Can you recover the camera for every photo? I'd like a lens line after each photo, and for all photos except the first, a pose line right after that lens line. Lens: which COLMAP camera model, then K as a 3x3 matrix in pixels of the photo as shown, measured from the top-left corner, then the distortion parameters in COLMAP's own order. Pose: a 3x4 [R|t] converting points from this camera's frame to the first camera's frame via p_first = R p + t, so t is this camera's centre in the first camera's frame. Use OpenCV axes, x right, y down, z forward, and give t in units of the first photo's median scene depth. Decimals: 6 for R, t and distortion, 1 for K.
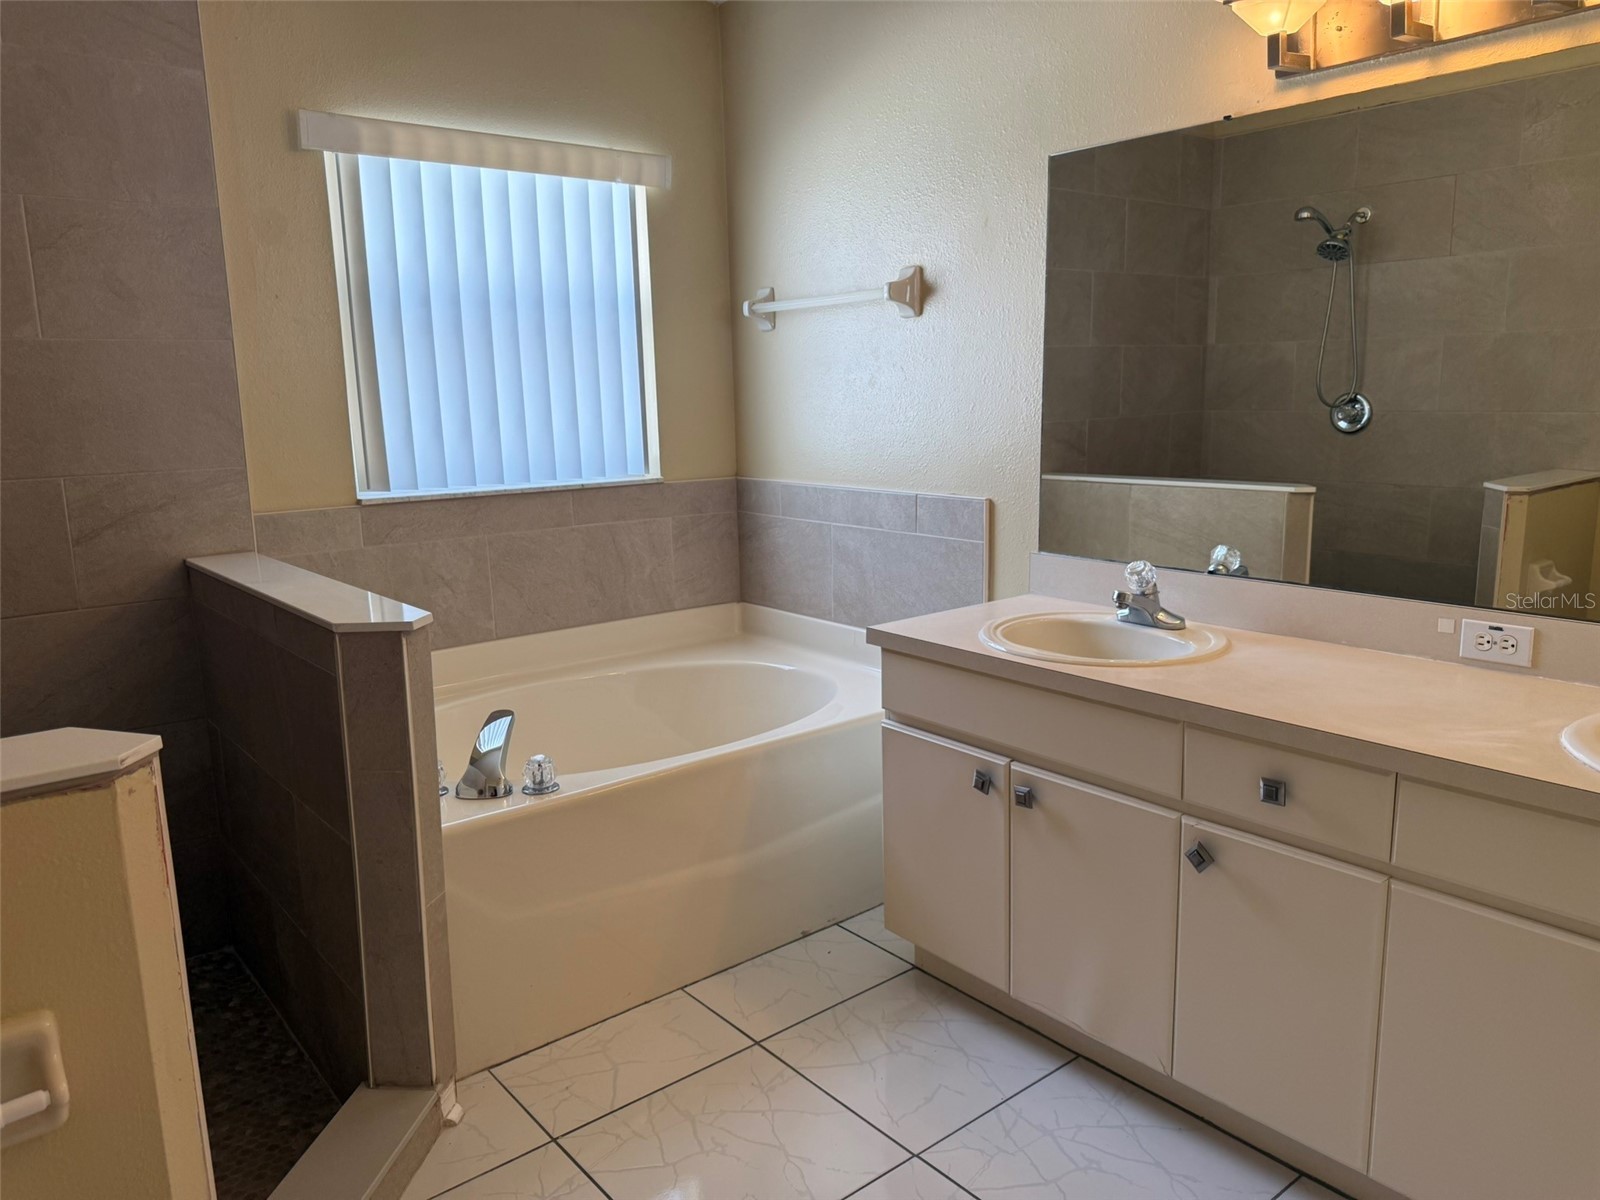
lens RADIAL K [[1125.6, 0, 800.0], [0, 1125.6, 600.0], [0, 0, 1]] dist [0.095809, -0.158128]
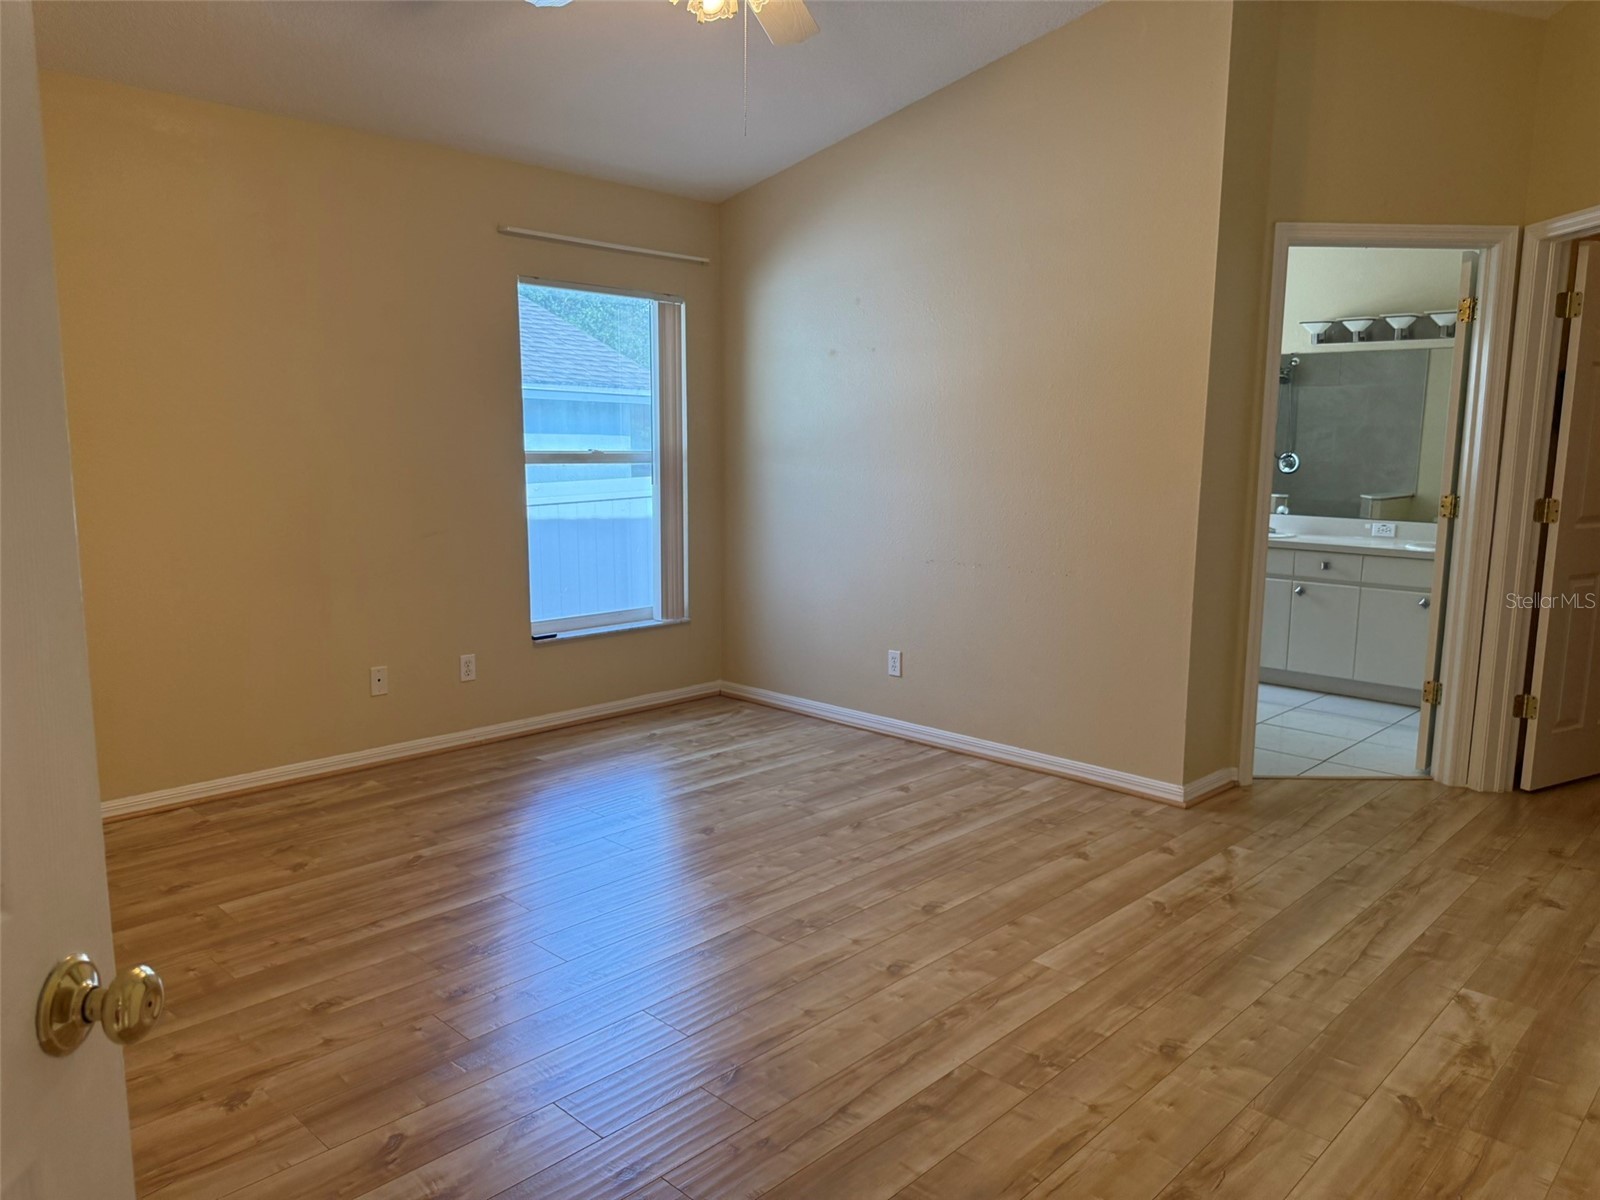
lens RADIAL K [[1125.6, 0, 800.0], [0, 1125.6, 600.0], [0, 0, 1]] dist [0.095809, -0.158128]
pose [[0.991952, 0.016931, 0.125474, -1.141410], [-0.011767, 0.999058, -0.041778, 0.315154], [-0.126063, 0.039965, 0.991217, -1.580351]]
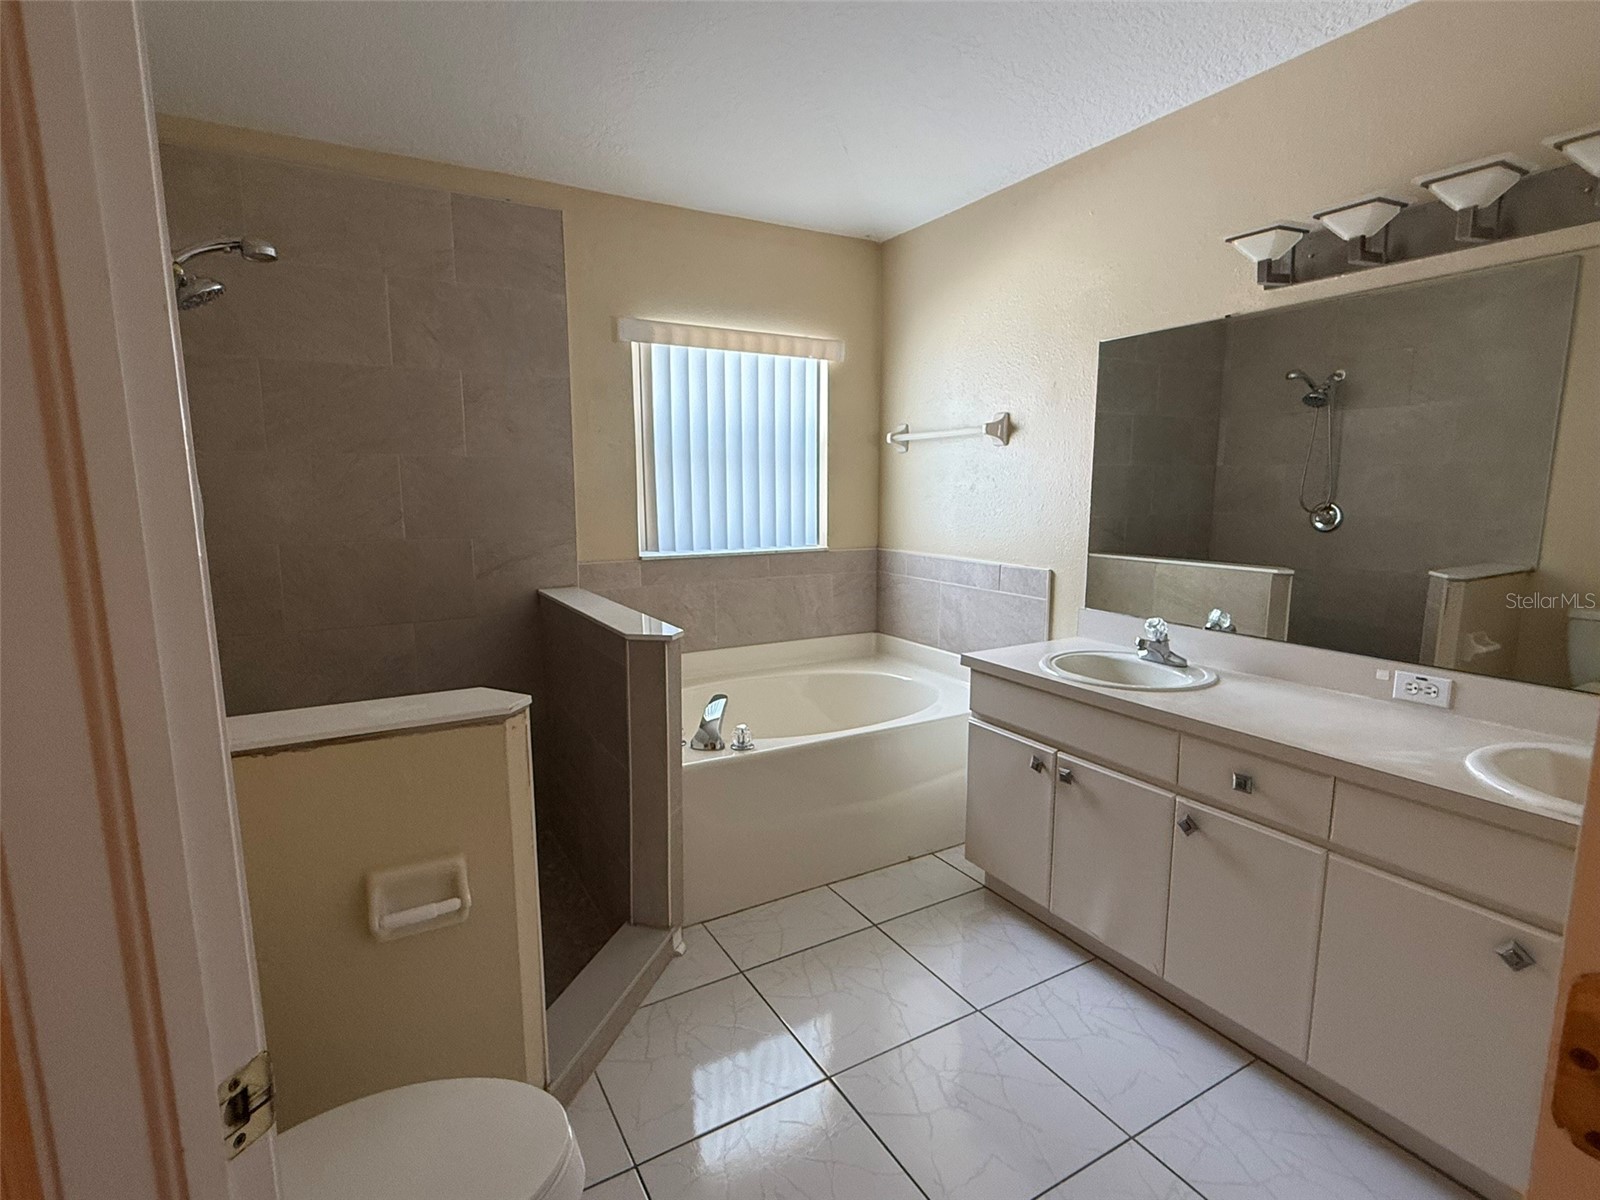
lens RADIAL K [[778.3, 0, 800.0], [0, 778.3, 600.0], [0, 0, 1]] dist [0.003290, -0.000761]
pose [[0.987605, 0.043019, -0.150951, 0.001349], [-0.048658, 0.998241, -0.033860, -0.001665], [0.149229, 0.040785, 0.987961, -0.045371]]
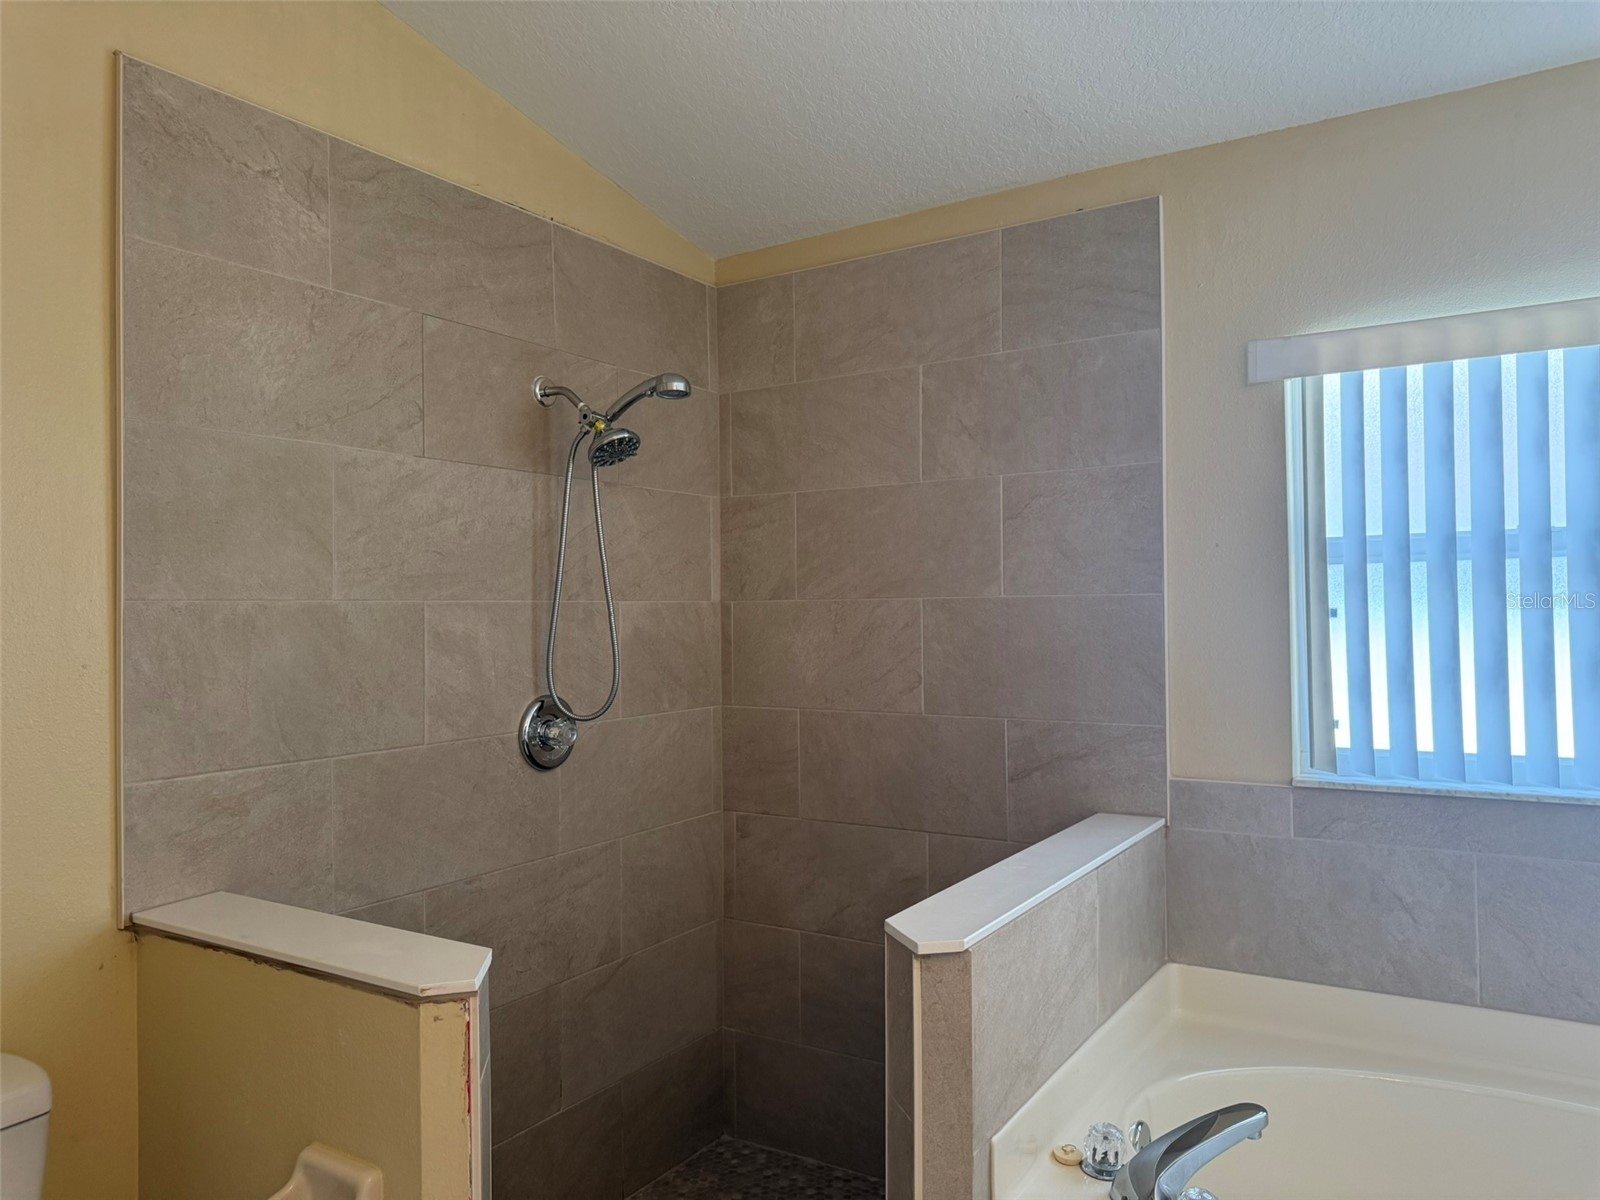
lens RADIAL K [[1125.6, 0, 800.0], [0, 1125.6, 600.0], [0, 0, 1]] dist [0.095809, -0.158128]
pose [[0.311679, 0.008841, -0.950146, 0.304148], [-0.169141, 0.984503, -0.046323, -0.124966], [0.935012, 0.175147, 0.308344, 0.416930]]
